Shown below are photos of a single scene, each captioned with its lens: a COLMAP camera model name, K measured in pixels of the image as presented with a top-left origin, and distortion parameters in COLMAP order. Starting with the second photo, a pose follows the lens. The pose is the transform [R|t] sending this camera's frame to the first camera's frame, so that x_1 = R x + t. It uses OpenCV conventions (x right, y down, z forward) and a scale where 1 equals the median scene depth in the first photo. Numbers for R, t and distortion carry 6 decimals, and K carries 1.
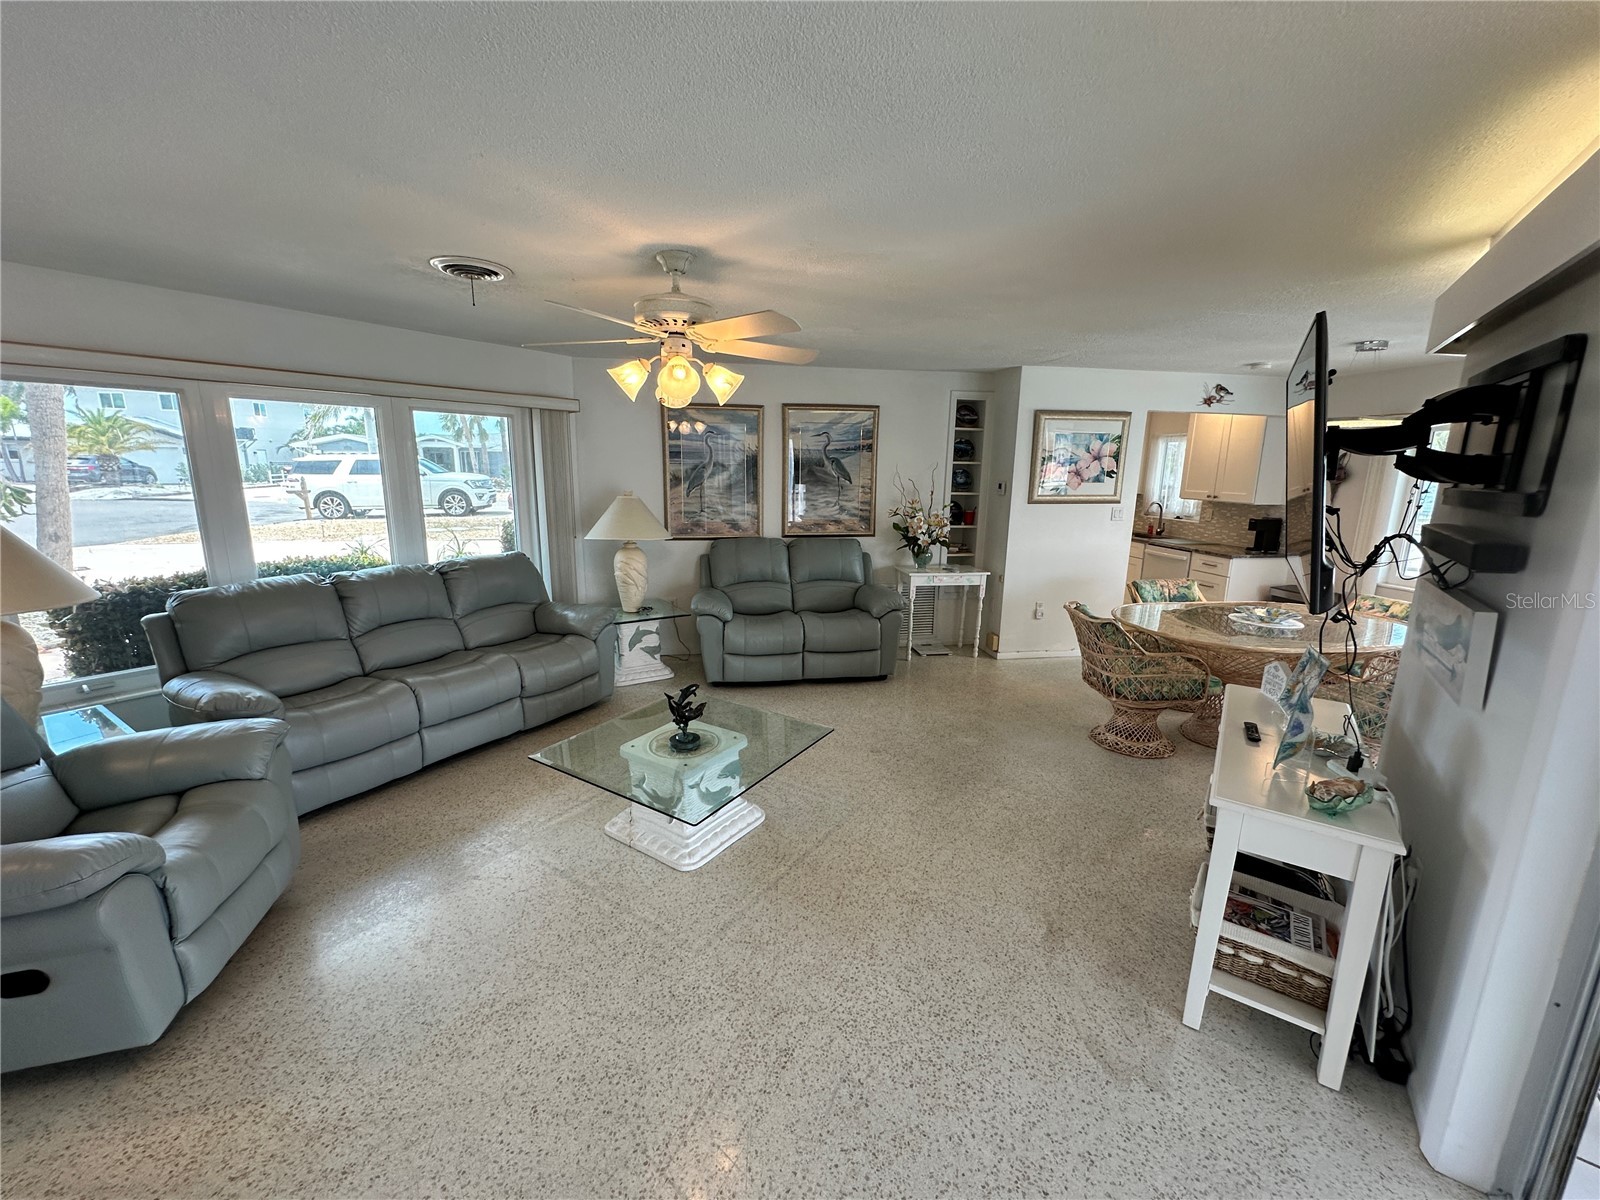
lens RADIAL K [[639.7, 0, 799.7], [0, 639.7, 600.6], [0, 0, 1]] dist [-0.008605, 0.000622]
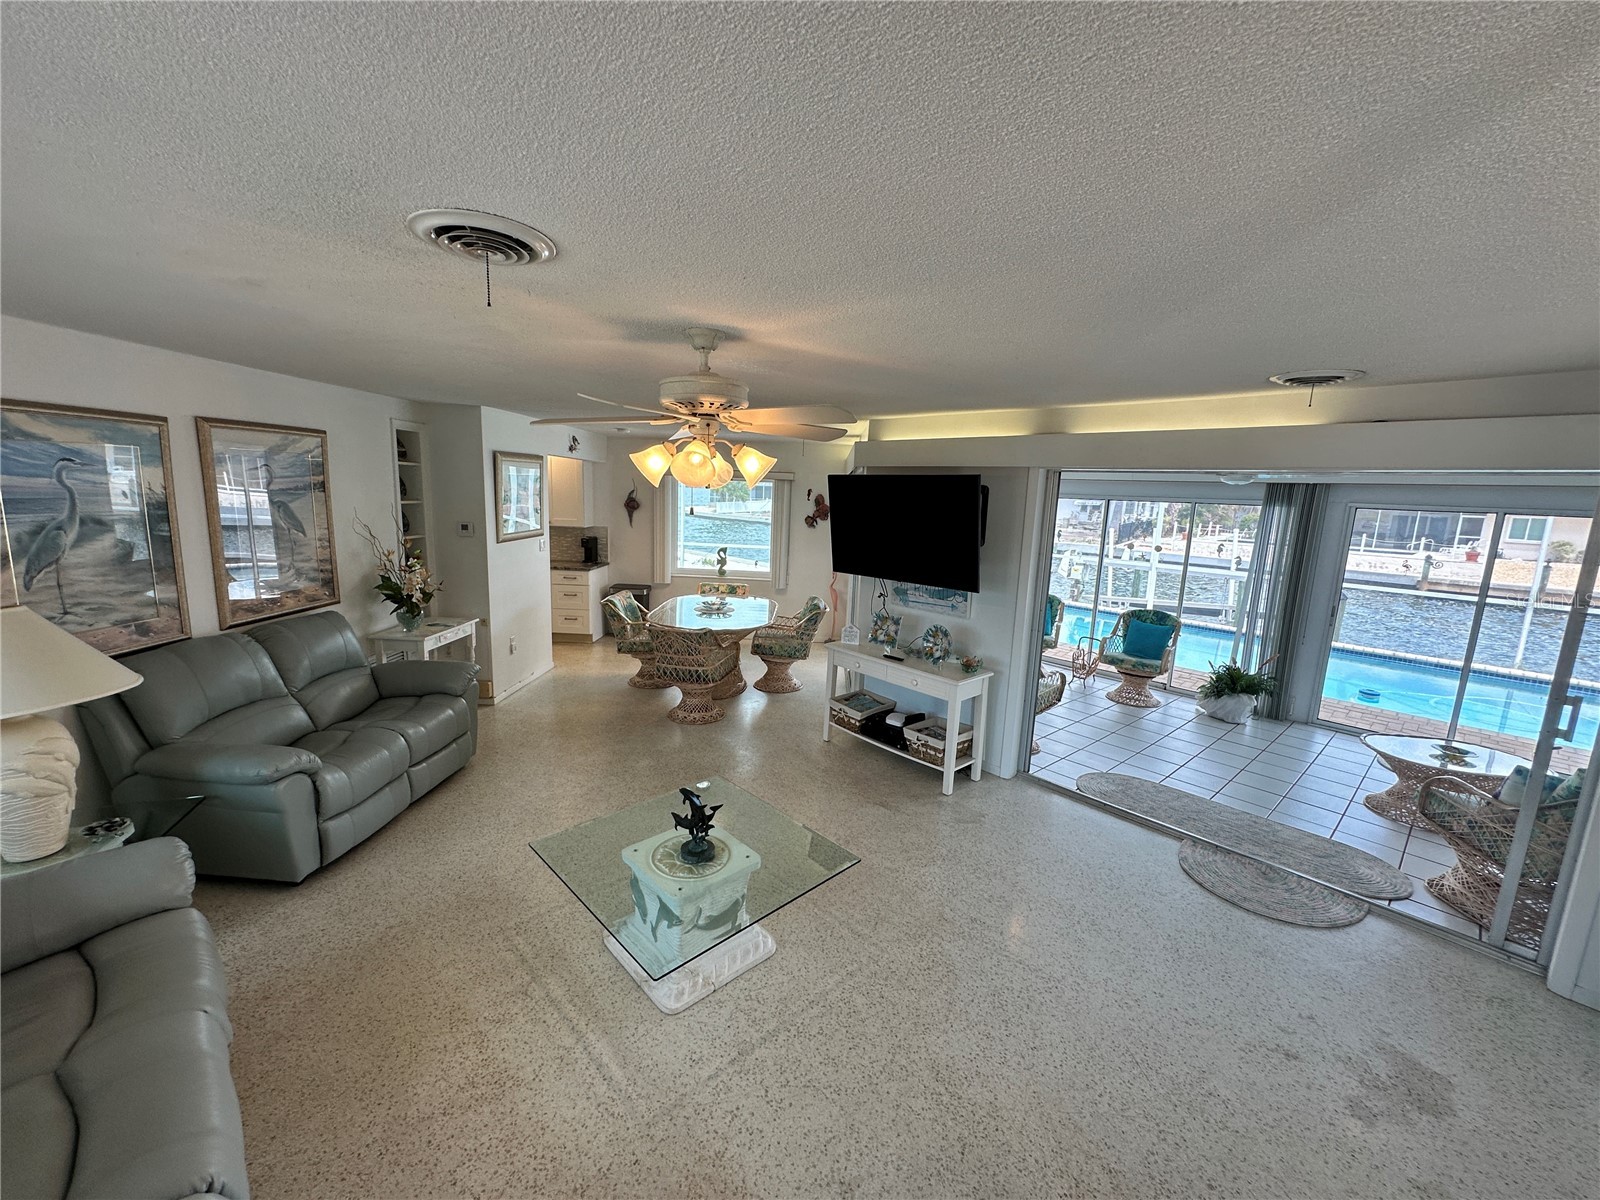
lens RADIAL K [[639.7, 0, 798.9], [0, 639.7, 597.9], [0, 0, 1]] dist [-0.008605, 0.000622]
pose [[0.212989, -0.168482, 0.962419, -0.514635], [0.168449, 0.976603, 0.133686, -0.121747], [-0.962424, 0.133645, 0.236386, 0.320568]]
